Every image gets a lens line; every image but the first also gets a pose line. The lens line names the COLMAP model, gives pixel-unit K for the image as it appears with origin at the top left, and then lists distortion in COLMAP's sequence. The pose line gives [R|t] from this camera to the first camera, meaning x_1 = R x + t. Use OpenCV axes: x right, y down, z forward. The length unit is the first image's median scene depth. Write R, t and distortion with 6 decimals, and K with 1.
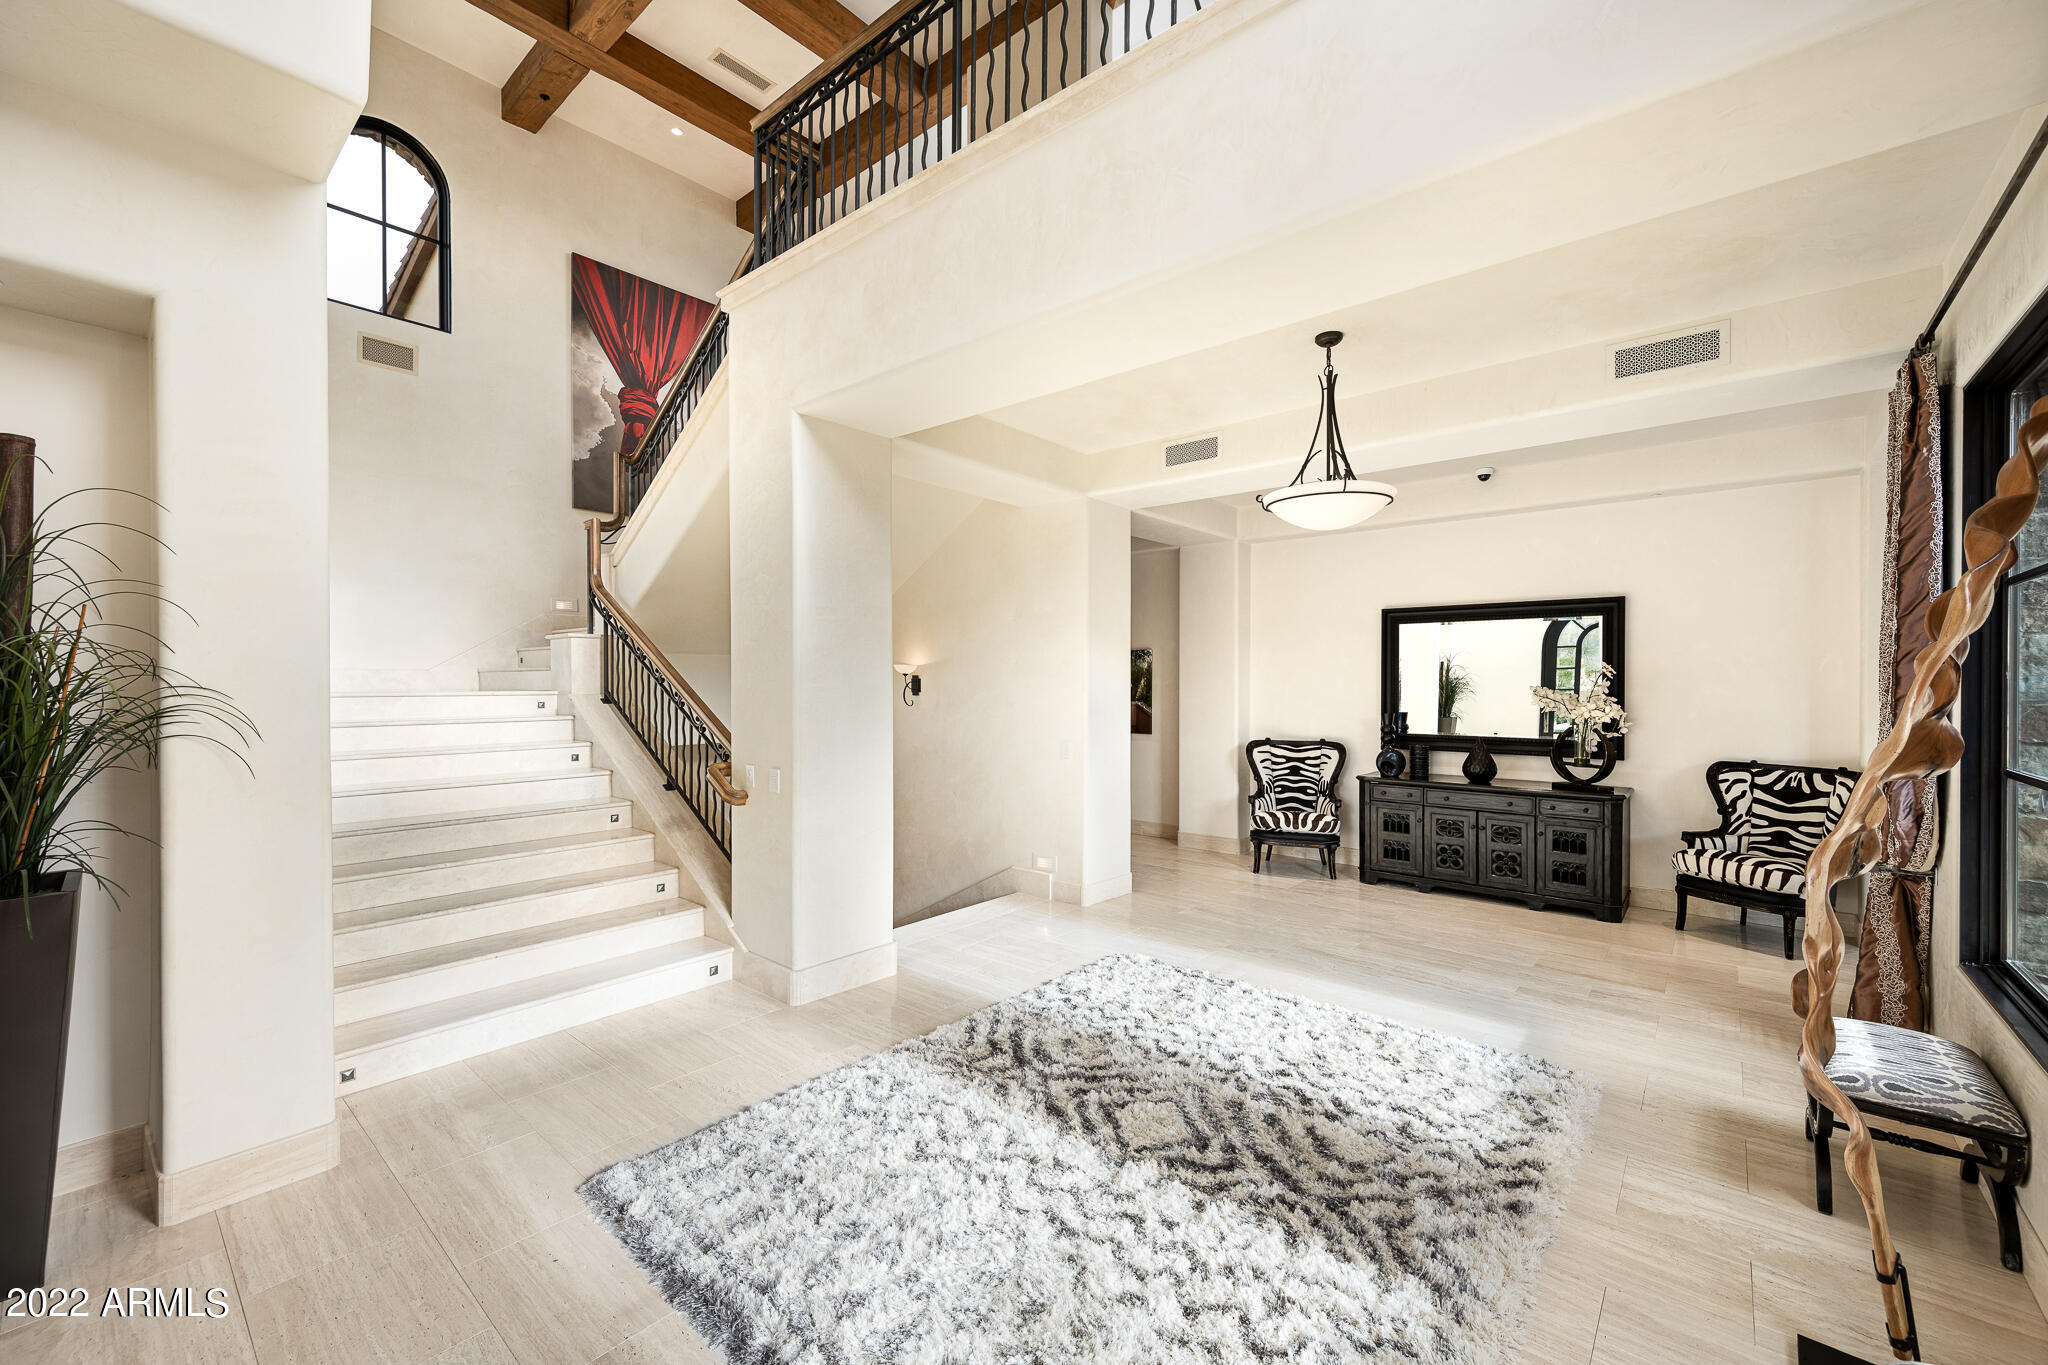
lens RADIAL K [[809.2, 0, 1032.1], [0, 809.2, 685.5], [0, 0, 1]] dist [0.000522, 0.000017]
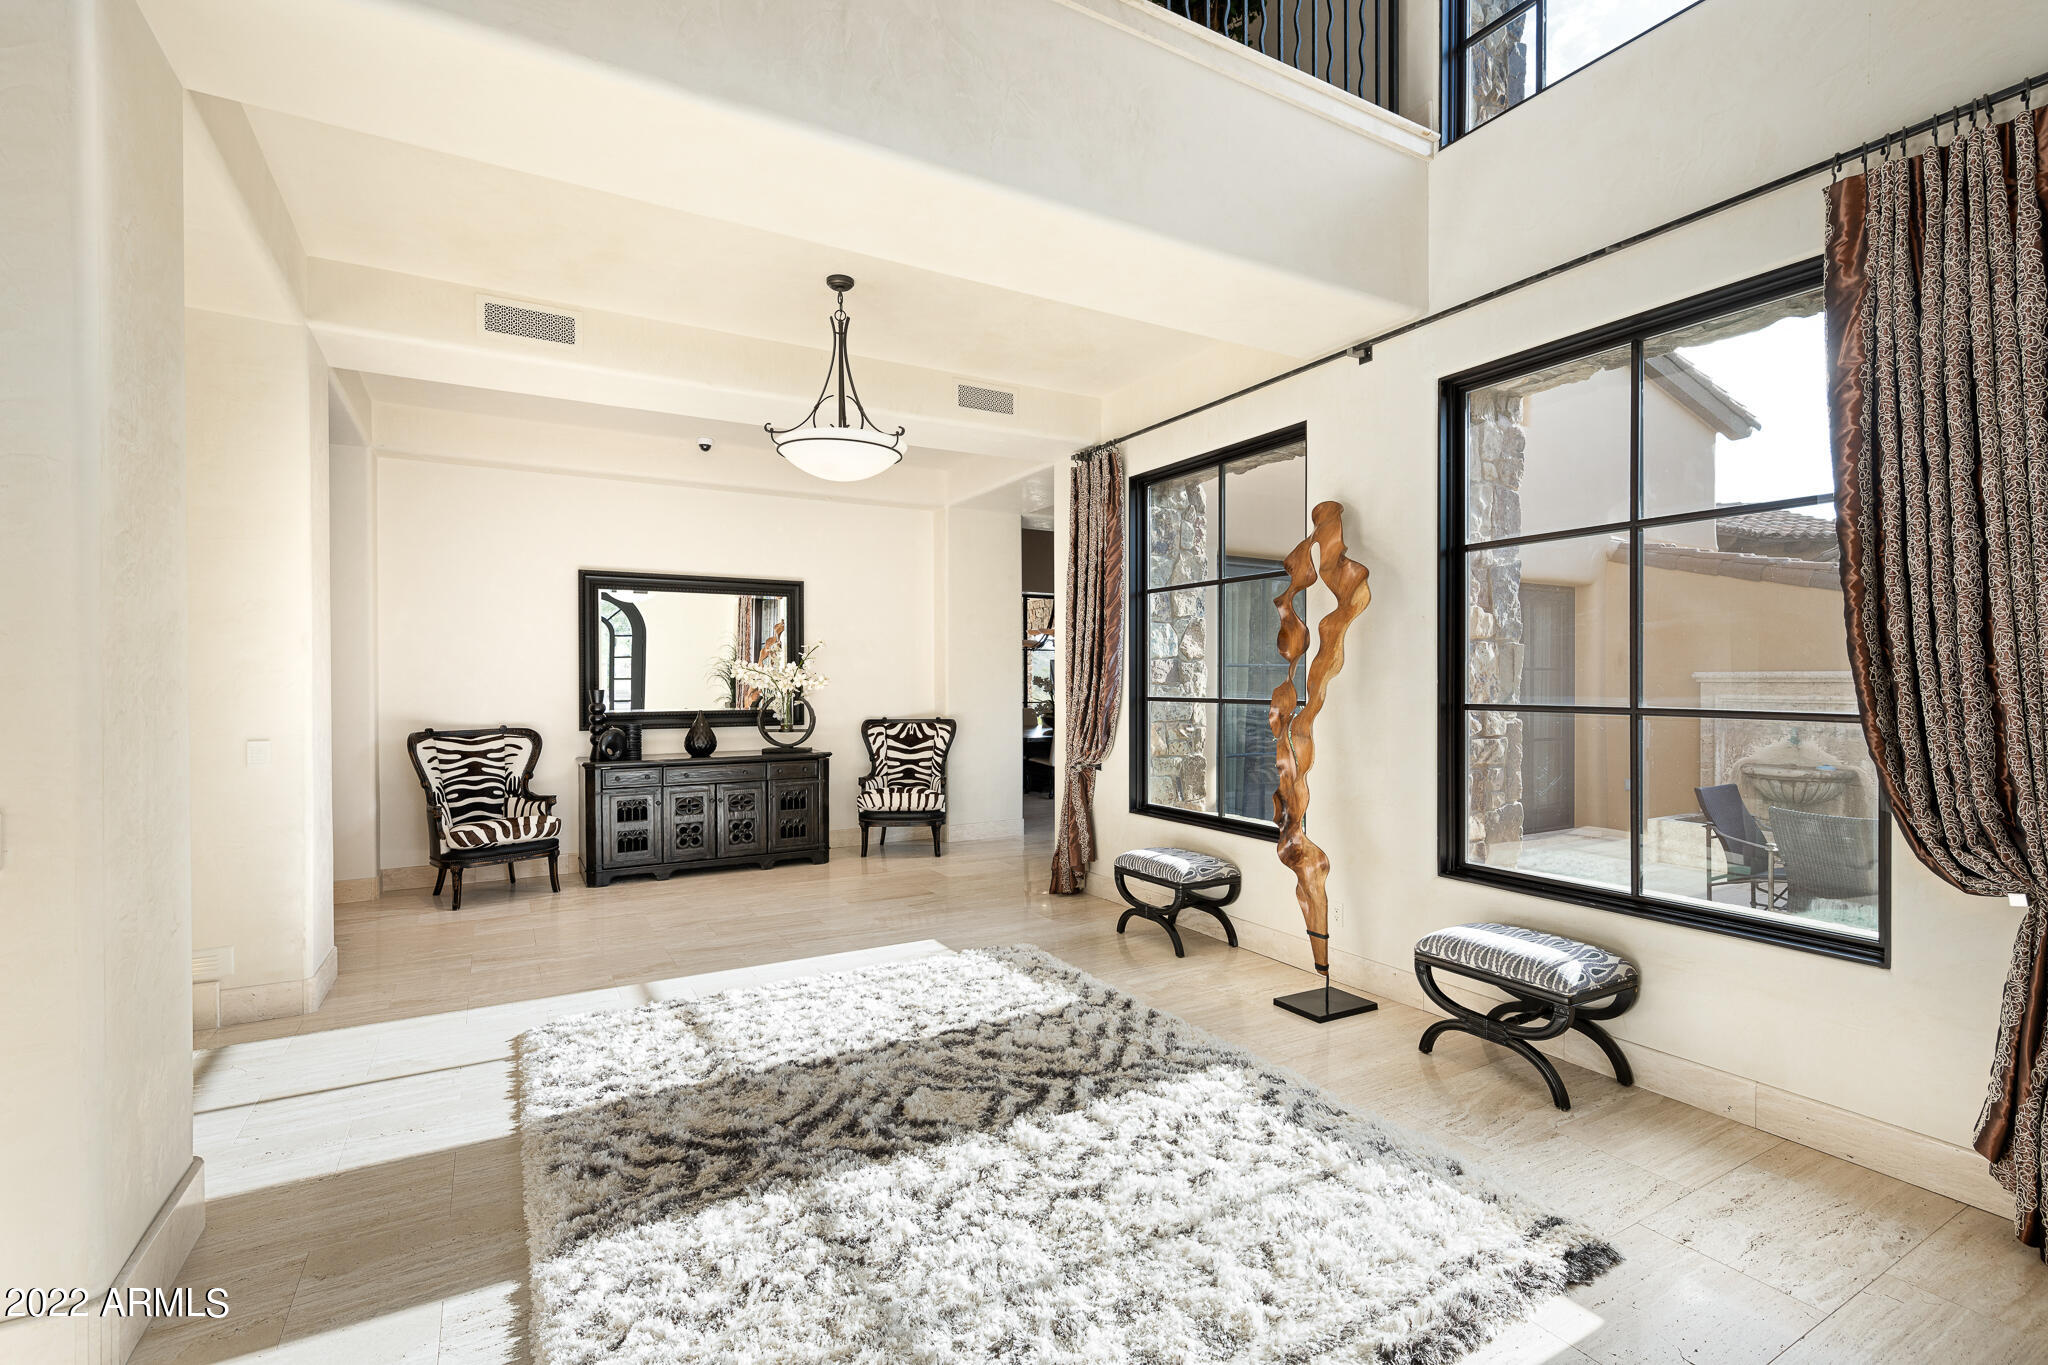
lens RADIAL K [[903.0, 0, 1025.6], [0, 903.0, 678.4], [0, 0, 1]] dist [0.005818, 0.000219]
pose [[0.351874, -0.002974, 0.936043, -0.391810], [0.007897, 0.999969, 0.000209, 0.032235], [-0.936014, 0.007318, 0.351887, 0.284857]]
